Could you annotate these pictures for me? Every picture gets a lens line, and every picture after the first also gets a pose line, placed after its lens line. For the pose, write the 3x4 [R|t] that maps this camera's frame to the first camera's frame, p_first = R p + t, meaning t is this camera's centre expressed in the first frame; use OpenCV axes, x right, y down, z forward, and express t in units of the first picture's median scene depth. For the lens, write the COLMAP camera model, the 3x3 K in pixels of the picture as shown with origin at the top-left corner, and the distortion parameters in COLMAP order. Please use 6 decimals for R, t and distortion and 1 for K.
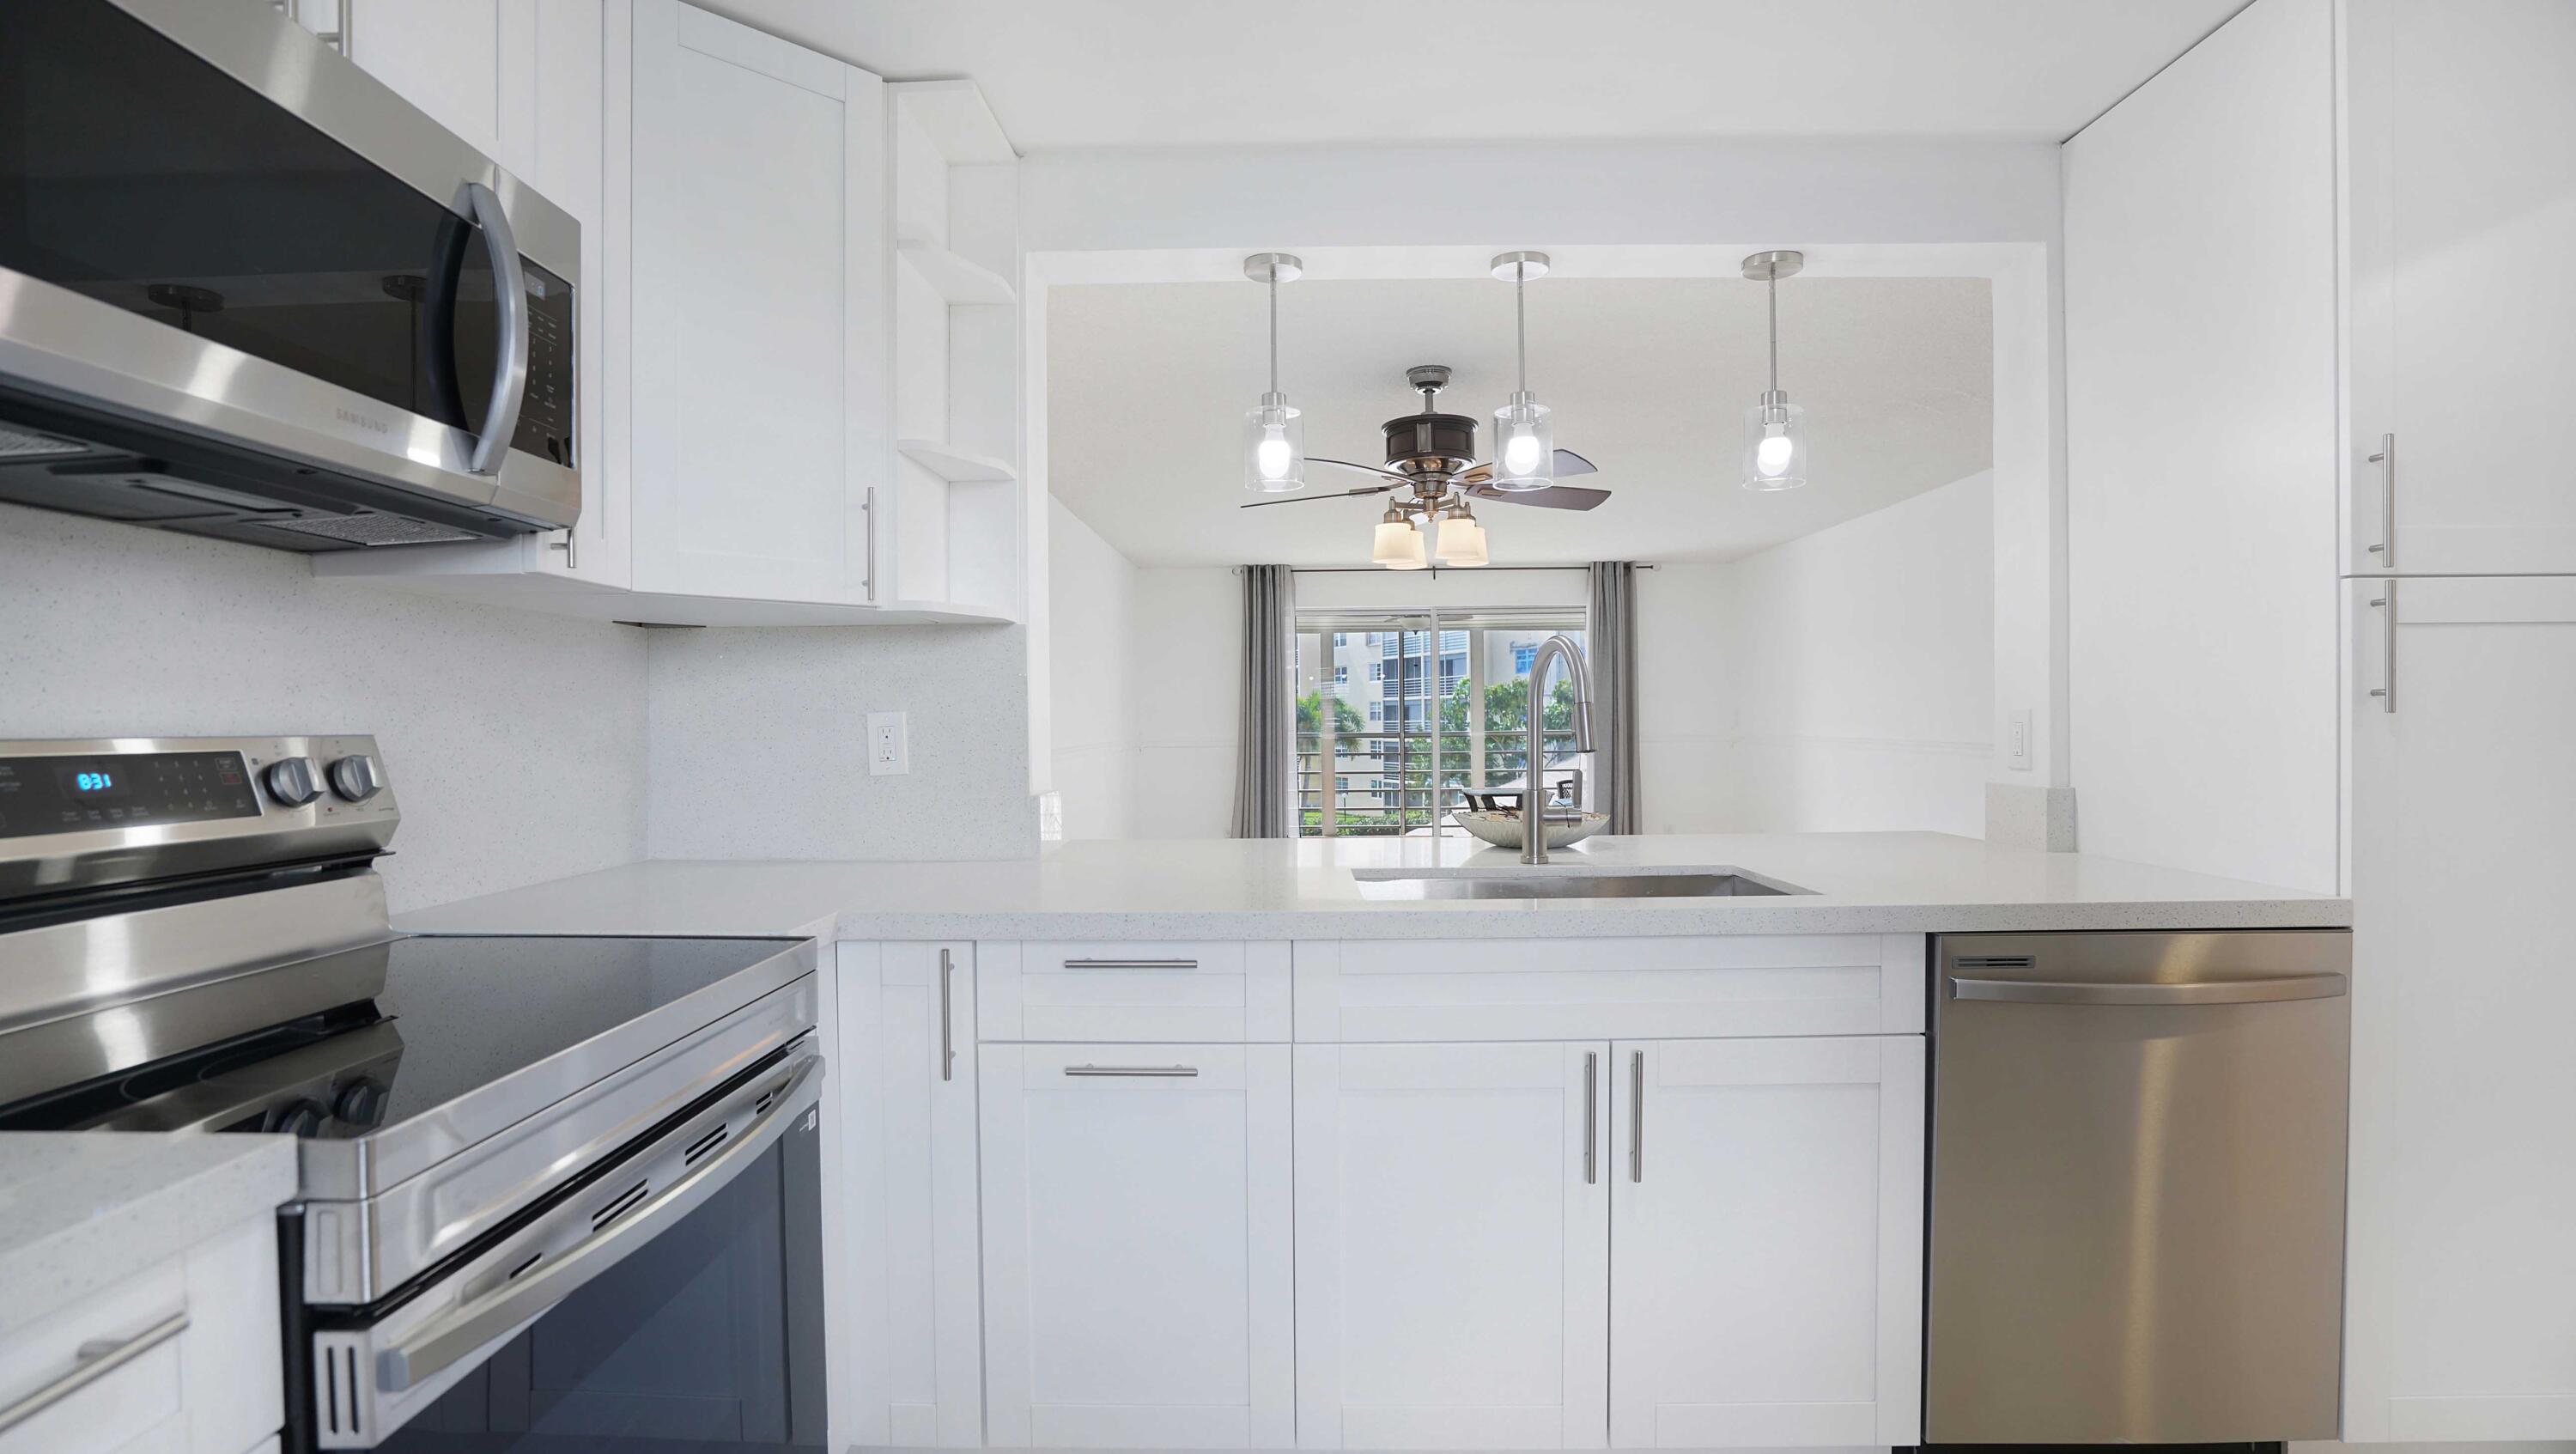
lens RADIAL K [[1202.6, 0, 1287.0], [0, 1202.6, 735.3], [0, 0, 1]] dist [-0.053072, 0.020901]
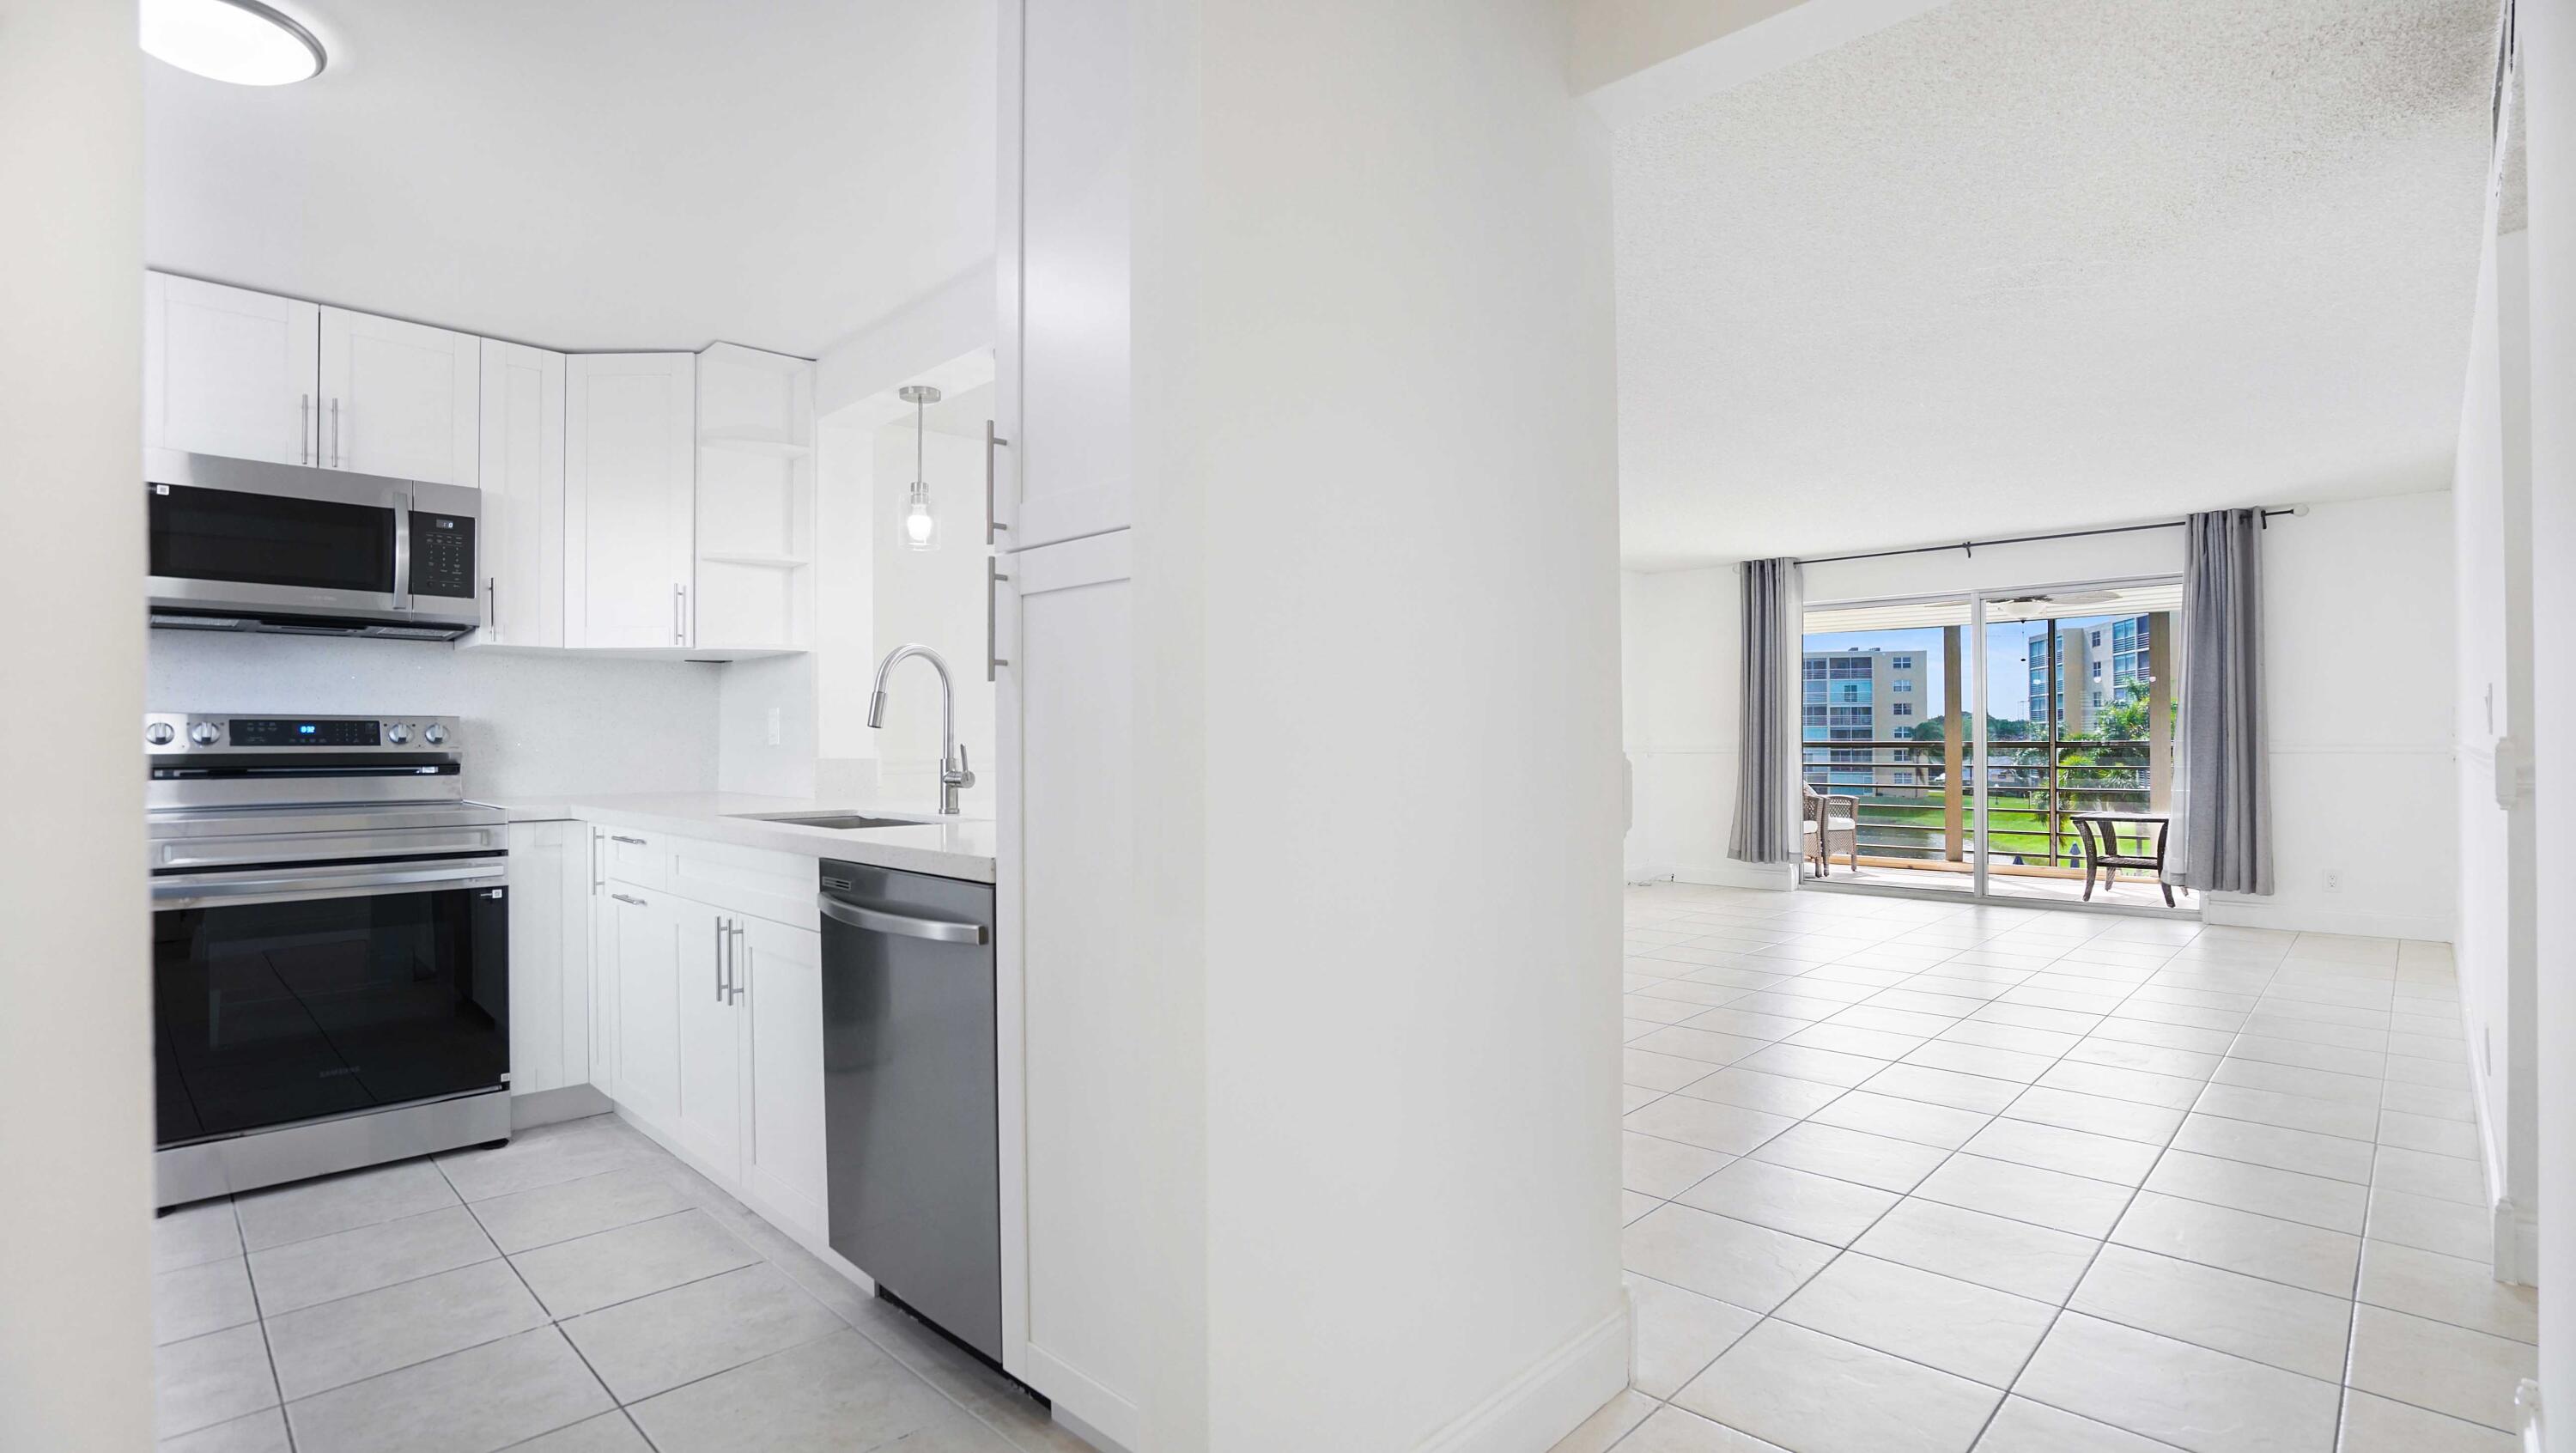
lens RADIAL K [[1196.7, 0, 1284.2], [0, 1196.7, 738.5], [0, 0, 1]] dist [-0.054506, 0.020846]
pose [[0.728635, 0.004167, -0.684889, 0.785716], [-0.010511, 0.999932, -0.005098, 0.015100], [0.684821, 0.010914, 0.728629, 0.164272]]
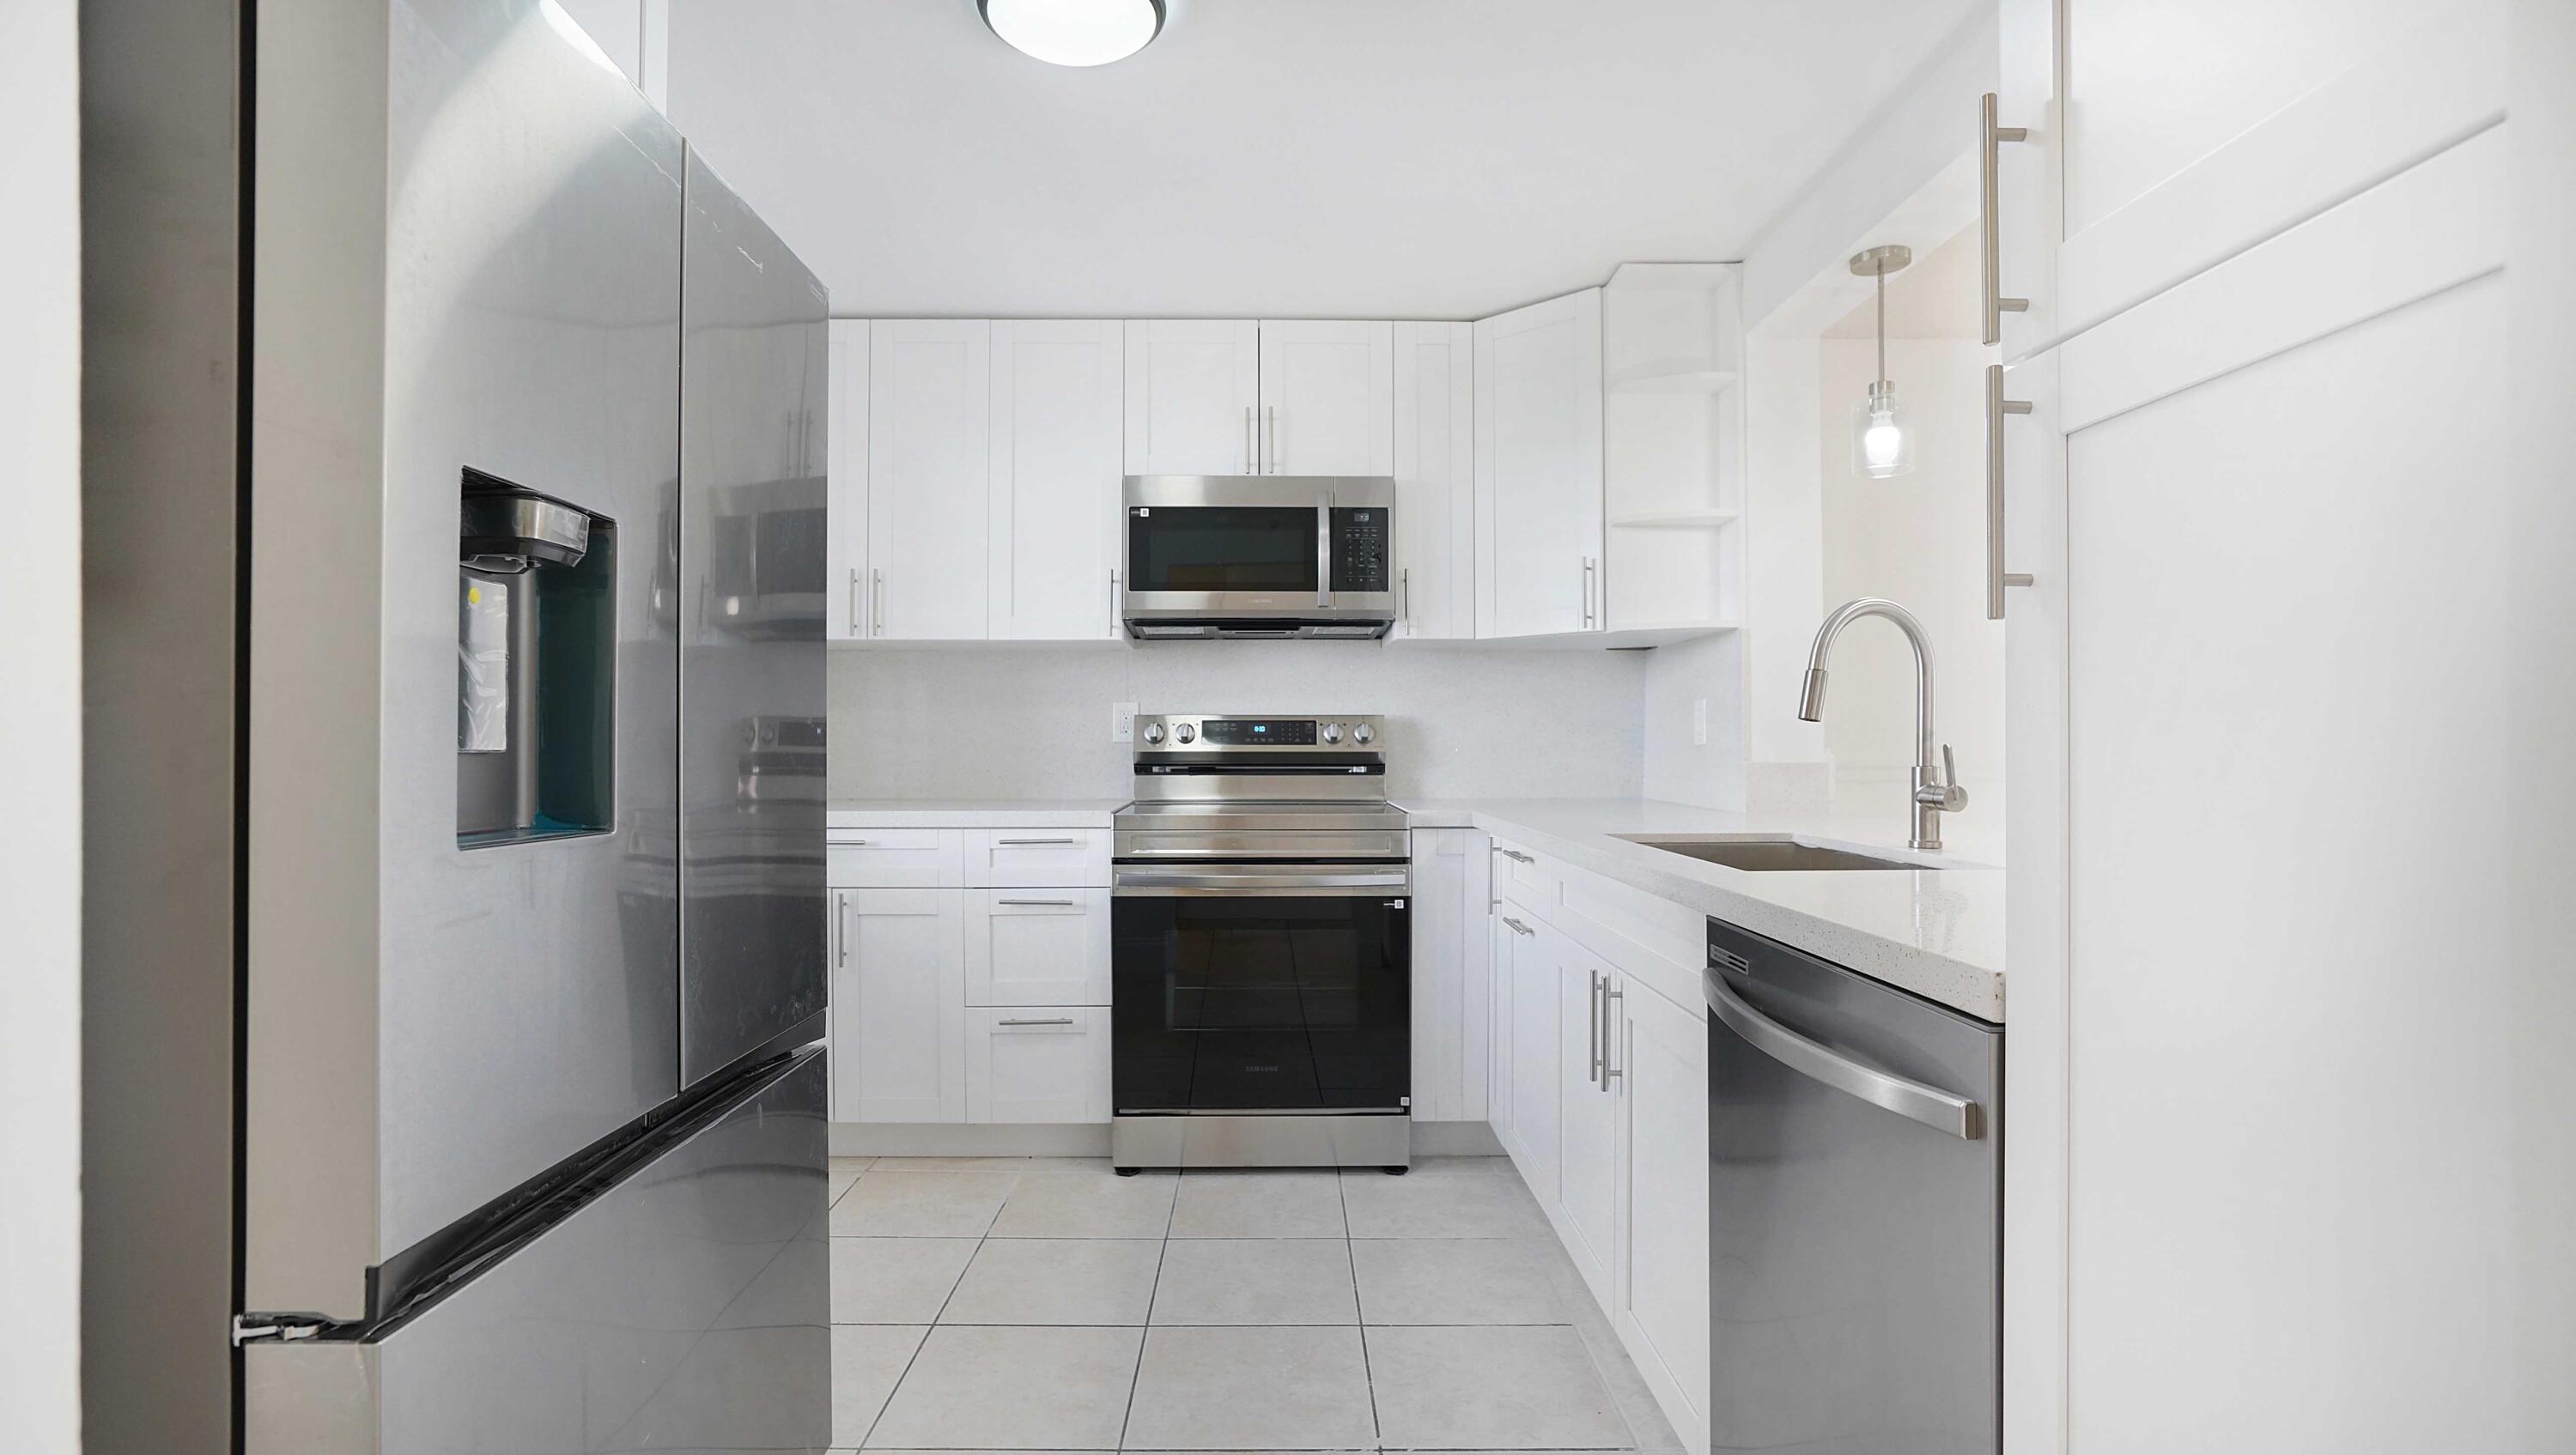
lens RADIAL K [[1205.3, 0, 1275.4], [0, 1205.3, 739.9], [0, 0, 1]] dist [-0.069358, 0.038262]
pose [[0.028529, 0.004387, -0.999583, 0.613349], [-0.010547, 0.999936, 0.004087, 0.015926], [0.999537, 0.010426, 0.028573, 0.275585]]
